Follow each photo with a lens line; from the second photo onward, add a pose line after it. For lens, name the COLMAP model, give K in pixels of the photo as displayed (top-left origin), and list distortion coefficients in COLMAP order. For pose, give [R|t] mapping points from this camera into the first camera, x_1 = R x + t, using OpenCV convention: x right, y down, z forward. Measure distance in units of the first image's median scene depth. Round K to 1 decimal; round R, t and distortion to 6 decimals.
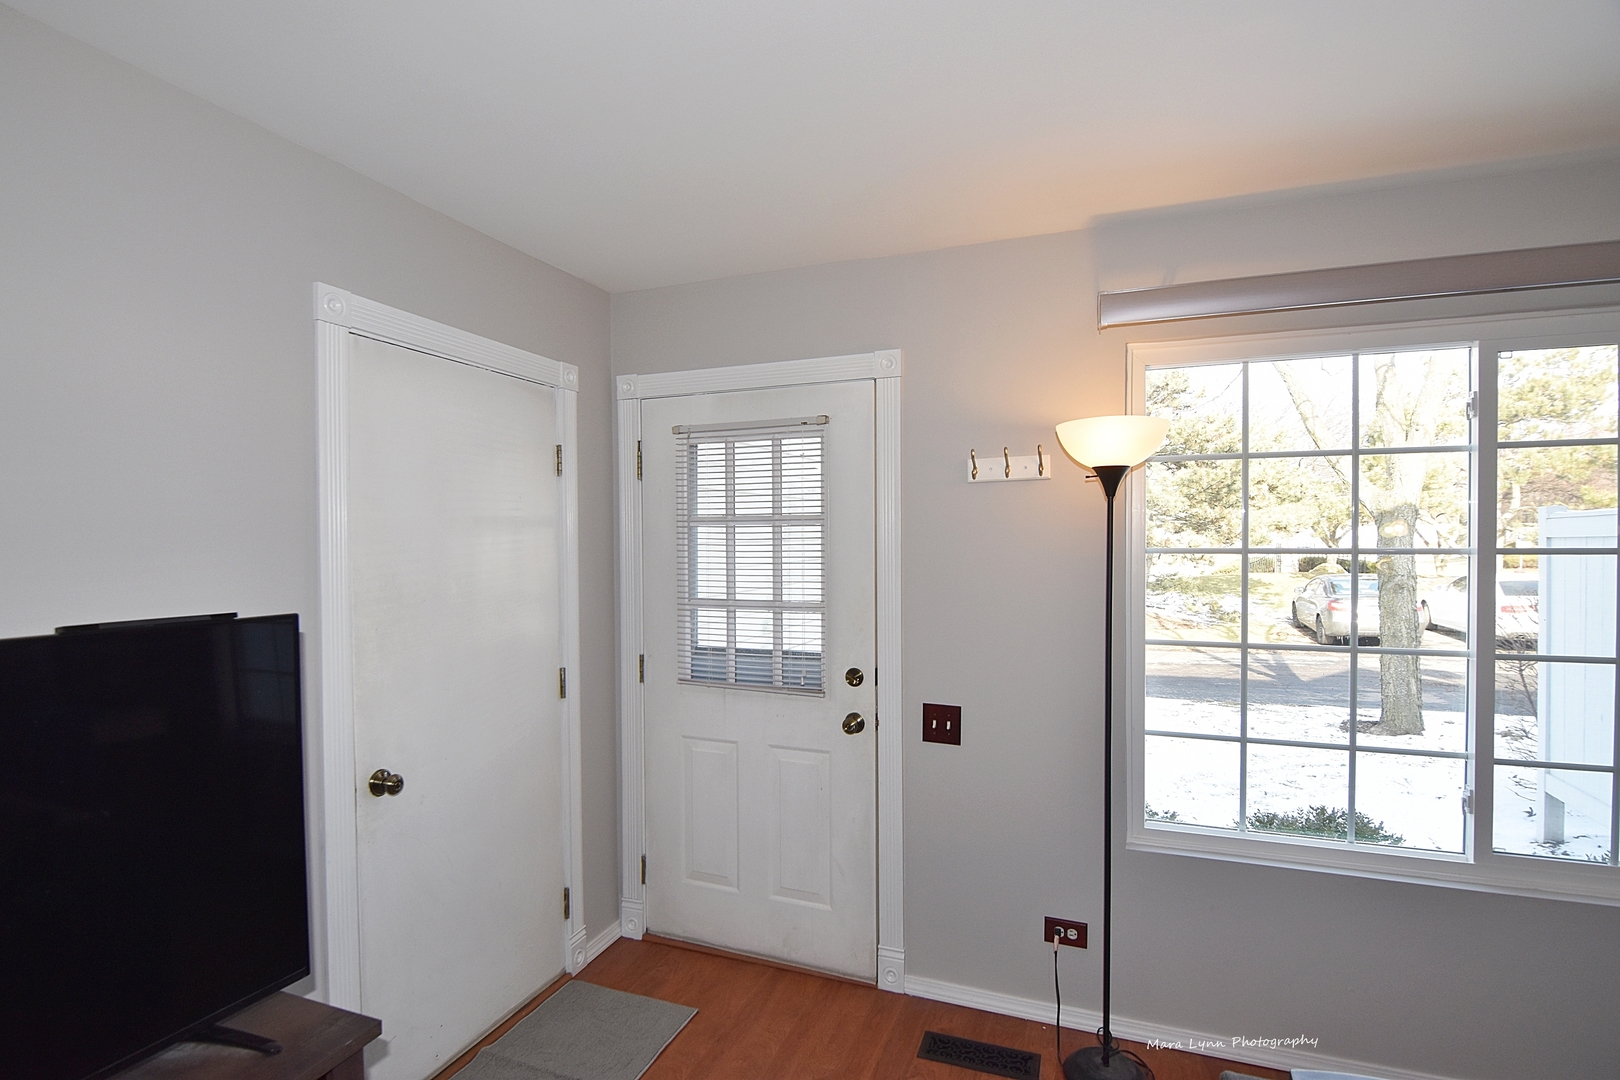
lens RADIAL K [[785.6, 0, 804.9], [0, 785.6, 550.4], [0, 0, 1]] dist [-0.012324, -0.001407]
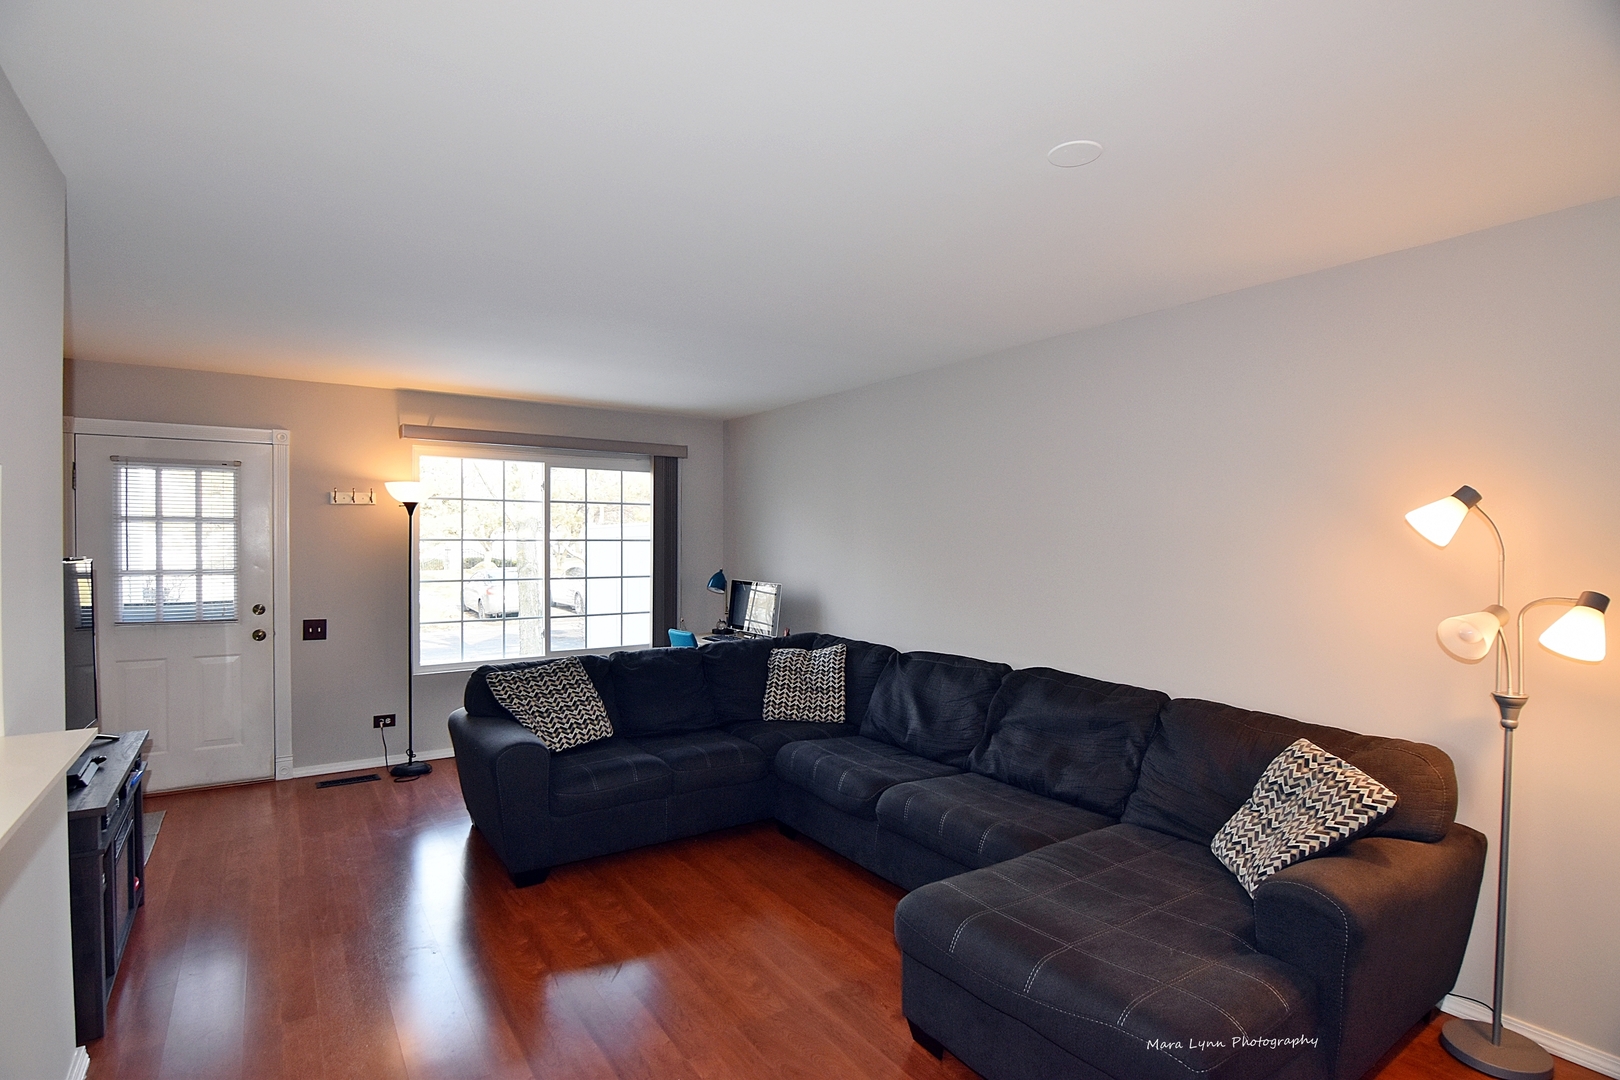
lens RADIAL K [[776.6, 0, 803.8], [0, 776.6, 548.3], [0, 0, 1]] dist [-0.019166, -0.000709]
pose [[0.553951, 0.000954, 0.832549, -0.712083], [0.005983, 0.999969, -0.005127, 0.039480], [-0.832528, 0.007821, 0.553928, -1.007534]]
